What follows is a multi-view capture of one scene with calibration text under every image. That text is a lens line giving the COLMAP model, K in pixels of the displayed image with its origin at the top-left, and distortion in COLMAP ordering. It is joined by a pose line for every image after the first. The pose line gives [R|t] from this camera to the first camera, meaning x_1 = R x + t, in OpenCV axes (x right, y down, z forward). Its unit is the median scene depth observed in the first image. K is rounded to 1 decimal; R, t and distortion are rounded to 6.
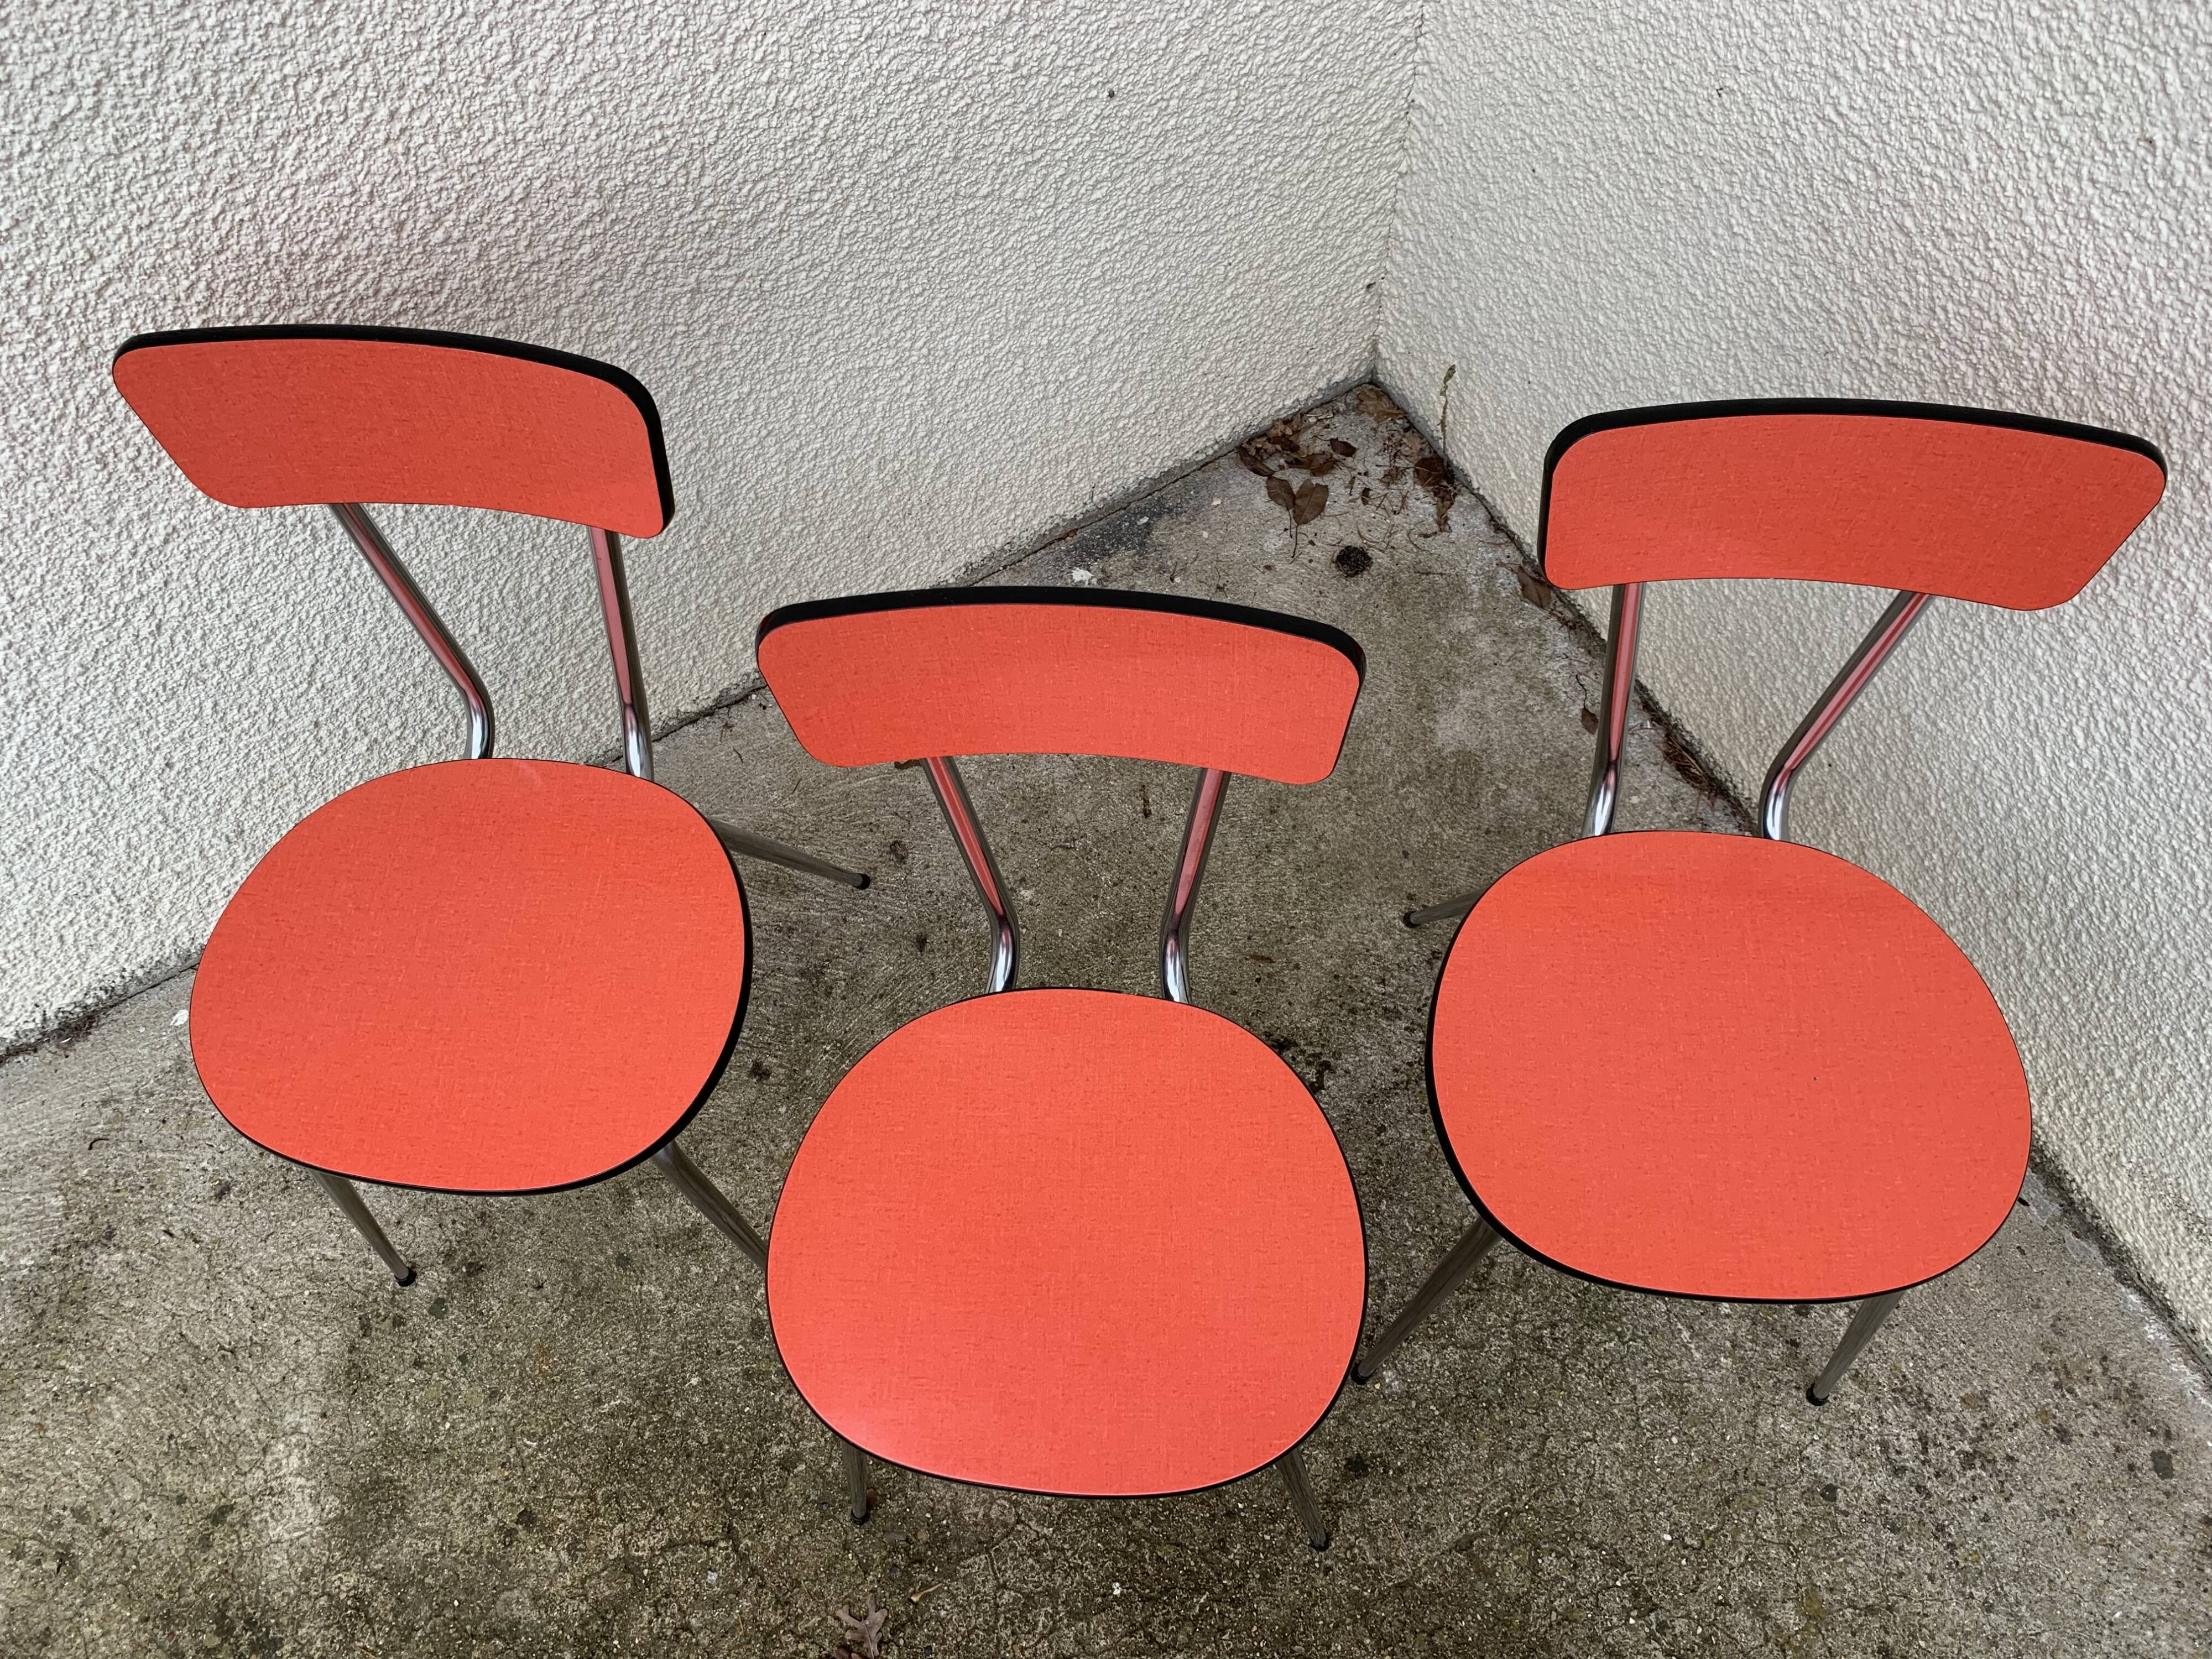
lens RADIAL K [[1691.1, 0, 1112.9], [0, 1691.1, 823.6], [0, 0, 1]] dist [0.008684, 0.000039]
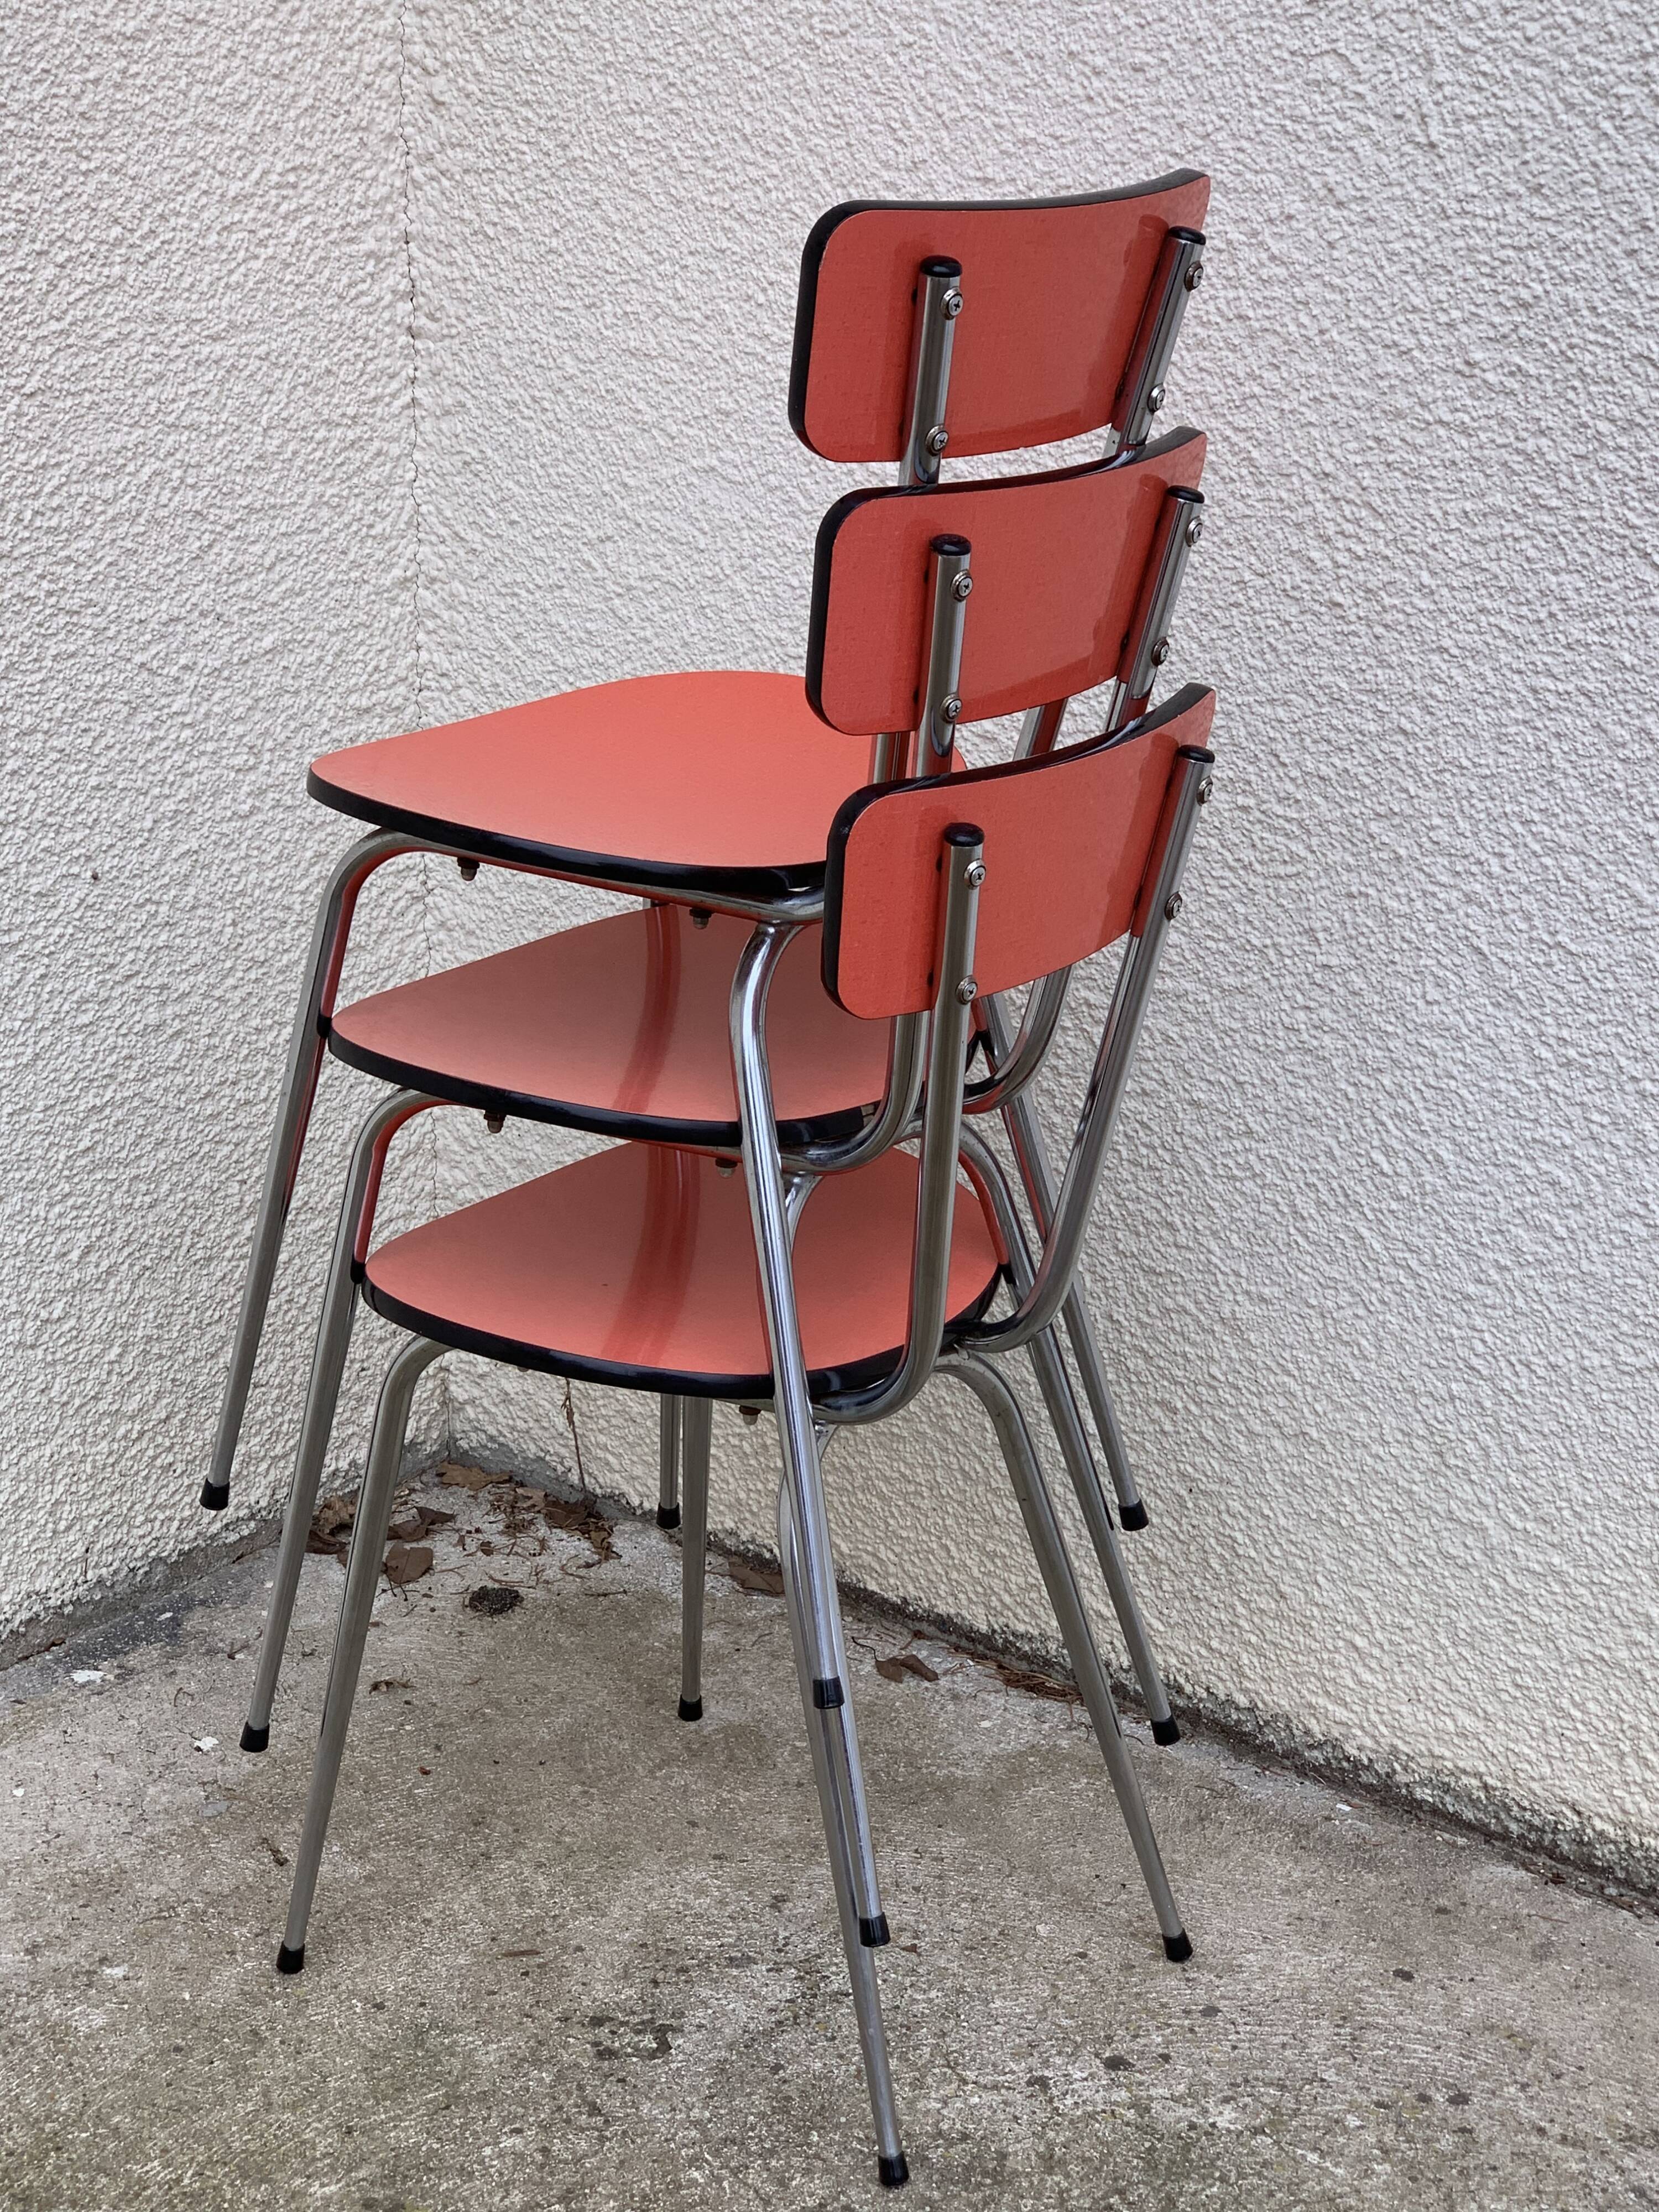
lens RADIAL K [[3802.3, 0, 841.5], [0, 3802.3, 1086.5], [0, 0, 1]] dist [0.066660, 0.000000]
pose [[0.932378, -0.075868, 0.353433, -0.316491], [0.308264, 0.677527, -0.667781, 0.966868], [-0.188797, 0.731575, 0.655098, -0.212768]]
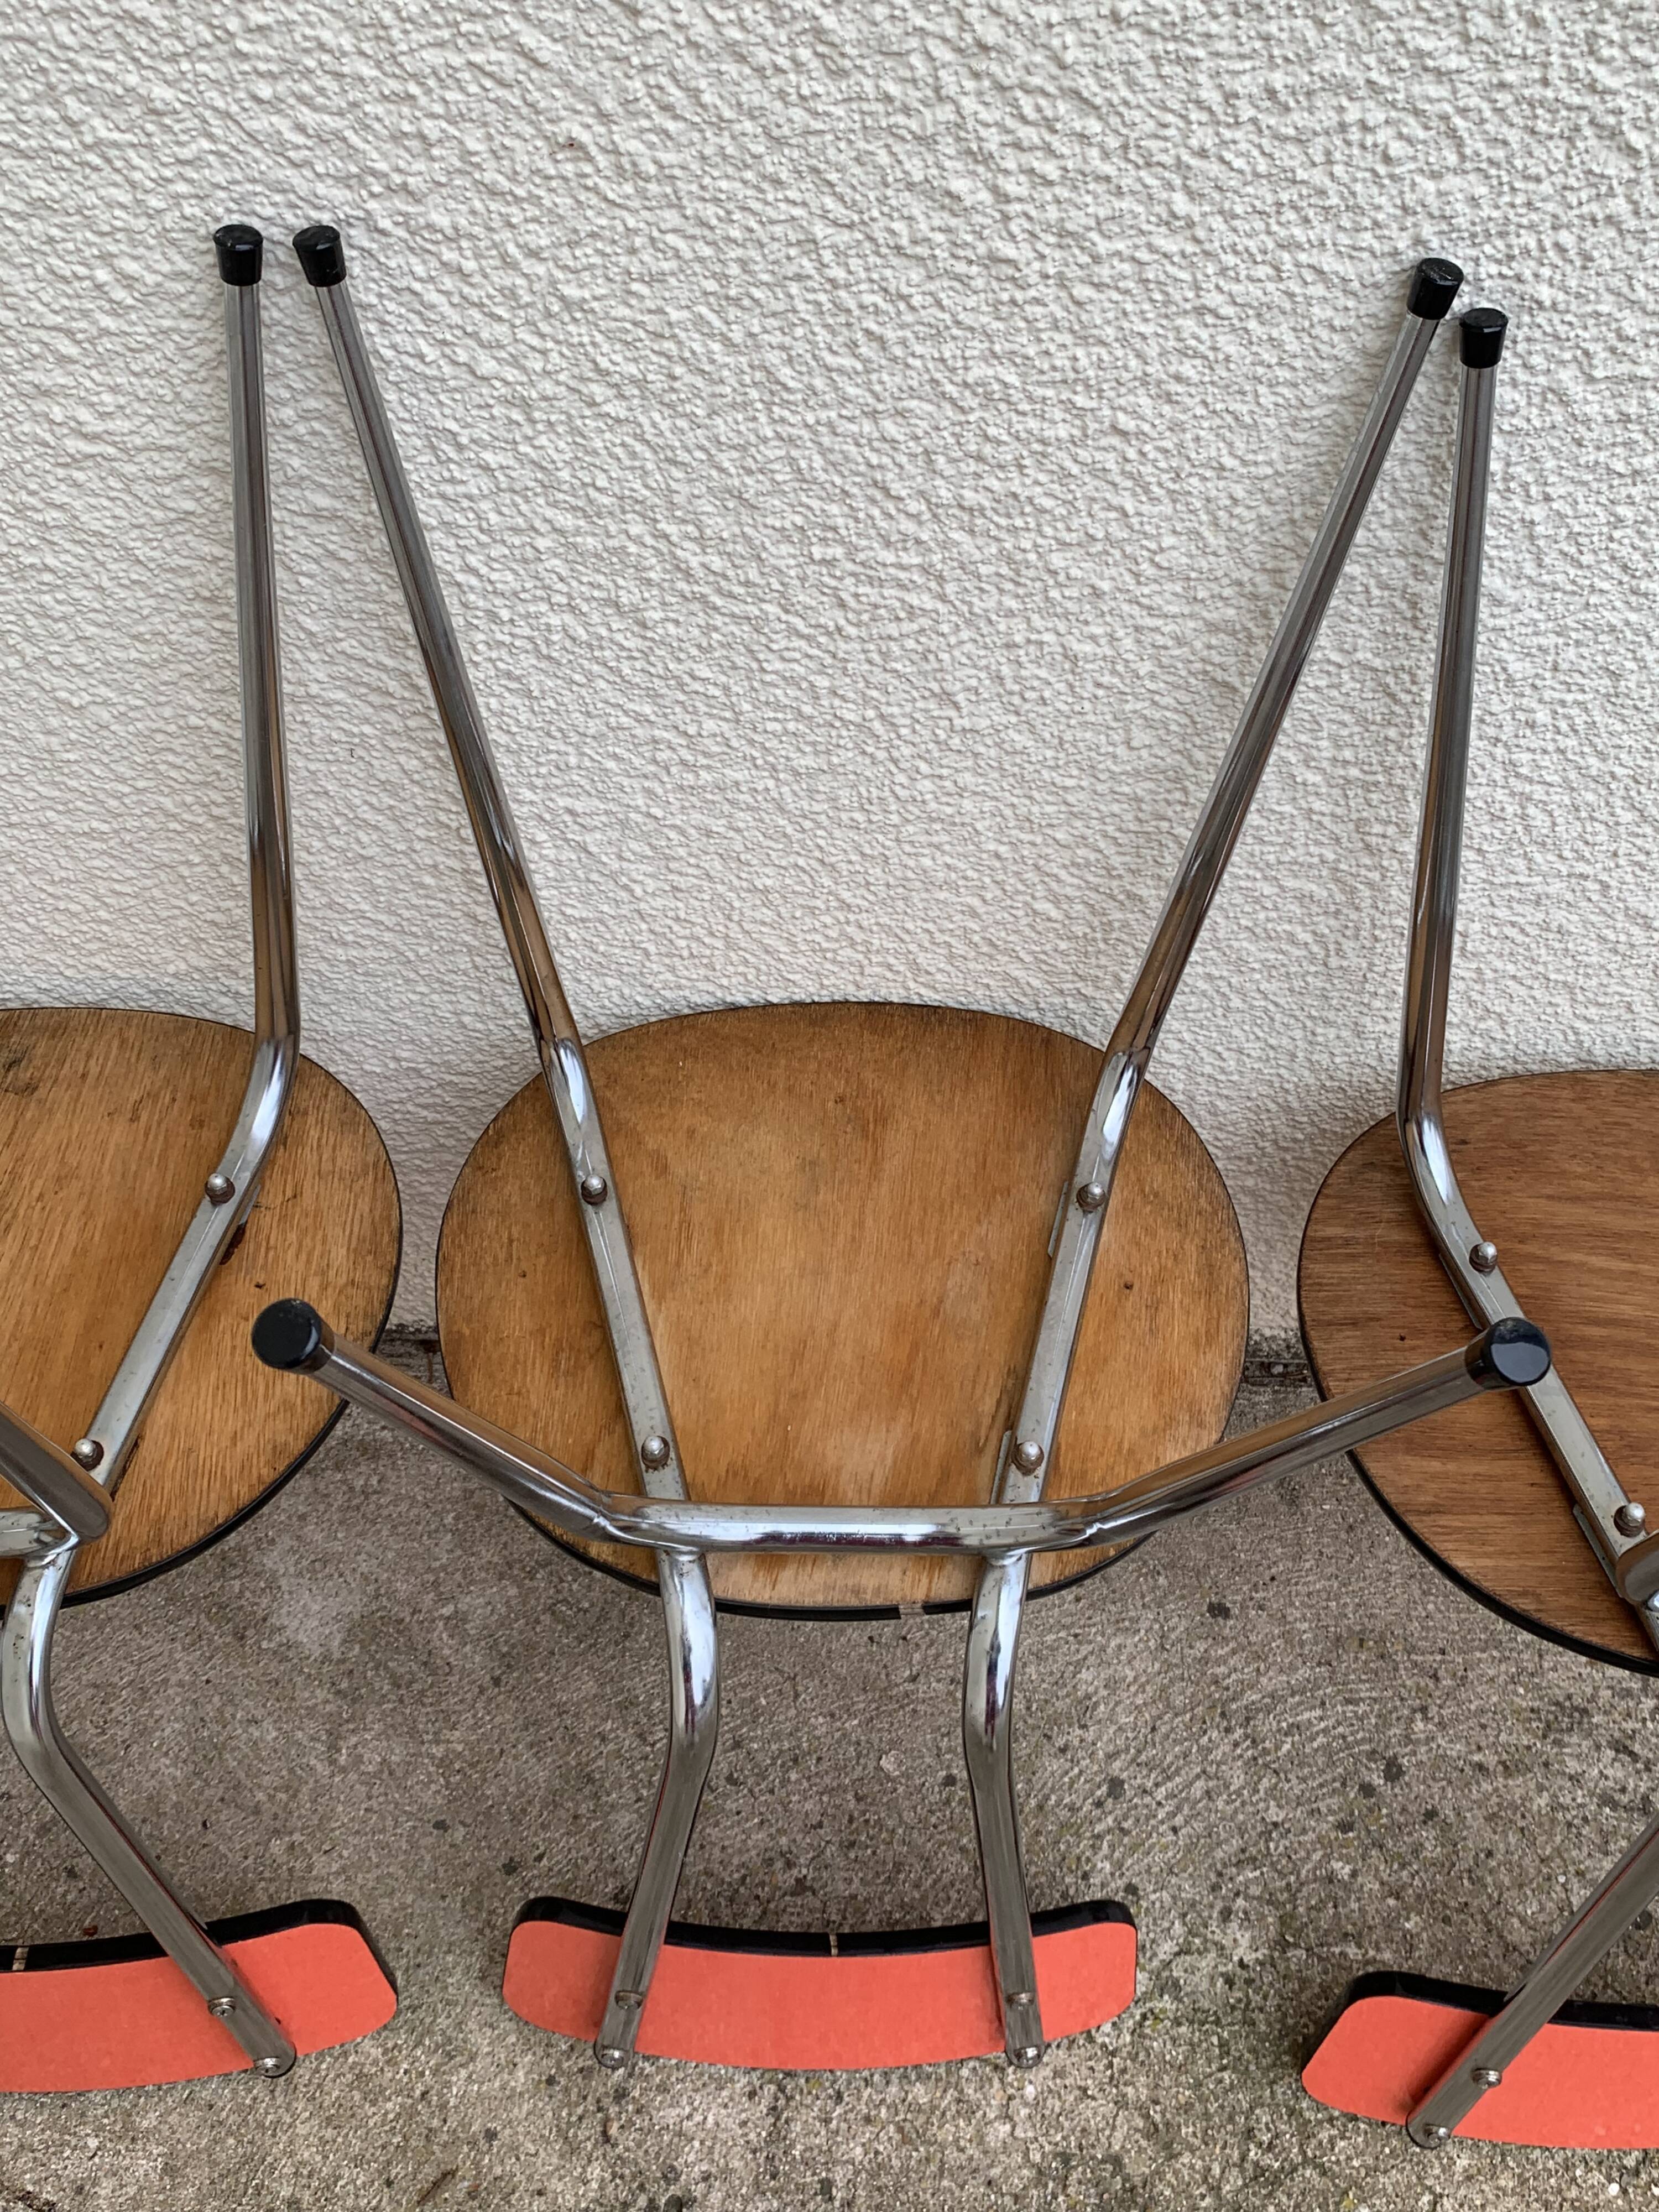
lens RADIAL K [[2194.4, 0, 830.4], [0, 2194.4, 1084.8], [0, 0, 1]] dist [0.001131, 0.000000]
pose [[0.520063, -0.660193, 0.541922, 0.010190], [0.755062, 0.651946, 0.069624, -0.111629], [-0.399269, 0.372976, 0.837540, 0.288392]]
